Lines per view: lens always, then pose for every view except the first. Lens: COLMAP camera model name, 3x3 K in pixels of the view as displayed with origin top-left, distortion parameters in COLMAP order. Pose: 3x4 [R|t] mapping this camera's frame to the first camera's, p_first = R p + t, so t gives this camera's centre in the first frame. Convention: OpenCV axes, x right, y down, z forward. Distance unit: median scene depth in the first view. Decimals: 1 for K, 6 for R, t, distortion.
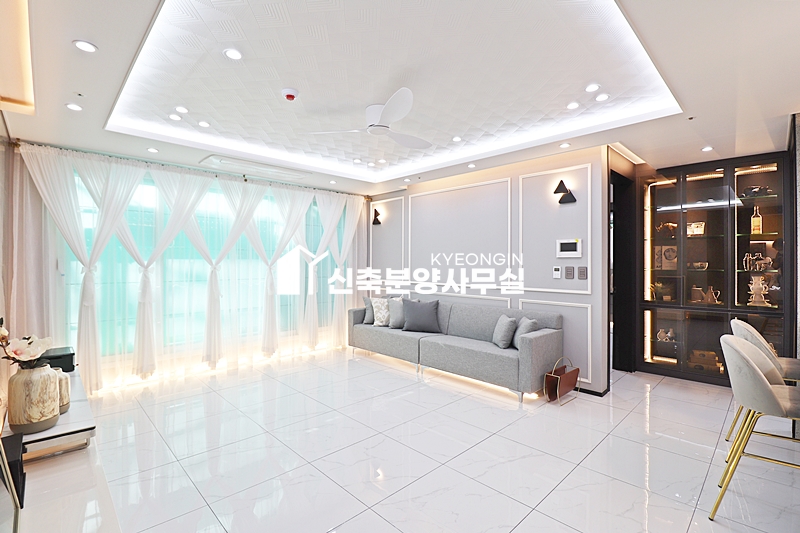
lens RADIAL K [[373.1, 0, 403.2], [0, 373.1, 269.0], [0, 0, 1]] dist [-0.009331, -0.001136]
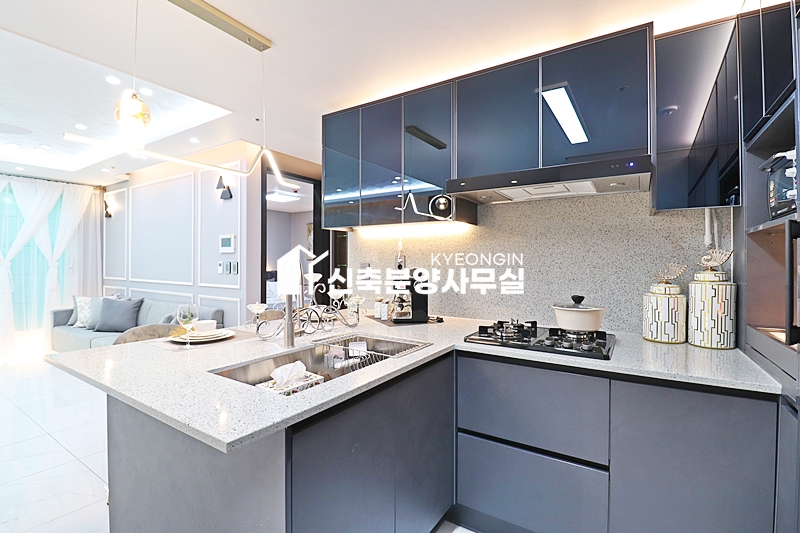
lens RADIAL K [[373.1, 0, 396.2], [0, 373.1, 260.5], [0, 0, 1]] dist [-0.009331, -0.001136]
pose [[0.975903, -0.006626, 0.218103, 0.490251], [0.008404, 0.999939, -0.007227, 0.001123], [-0.218041, 0.008886, 0.975899, -0.062020]]
